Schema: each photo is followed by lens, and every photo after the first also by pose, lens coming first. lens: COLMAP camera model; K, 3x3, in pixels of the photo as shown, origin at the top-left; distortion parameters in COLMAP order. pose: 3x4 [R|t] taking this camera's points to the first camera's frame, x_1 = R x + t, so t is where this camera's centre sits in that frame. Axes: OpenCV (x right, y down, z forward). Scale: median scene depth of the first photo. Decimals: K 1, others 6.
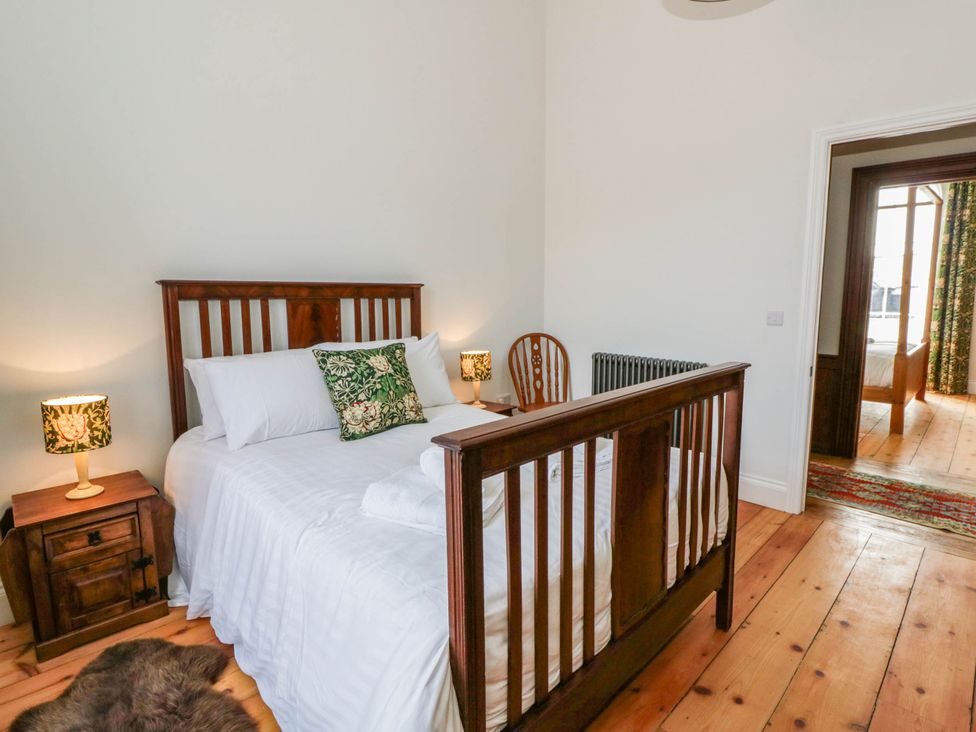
lens RADIAL K [[515.0, 0, 502.2], [0, 515.0, 357.2], [0, 0, 1]] dist [0.000529, -0.007514]
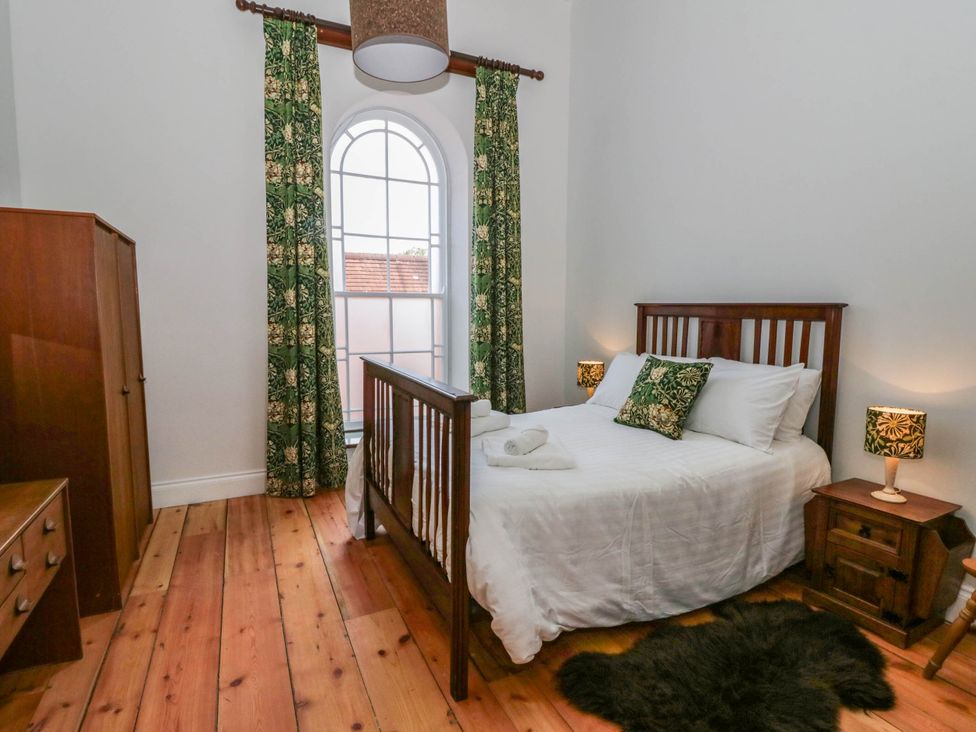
lens RADIAL K [[509.3, 0, 488.7], [0, 509.3, 377.2], [0, 0, 1]] dist [0.001381, -0.000429]
pose [[-0.327755, 0.120294, -0.937073, 0.900763], [-0.135182, 0.975684, 0.172532, -0.117736], [0.935042, 0.183223, -0.303523, 0.945055]]
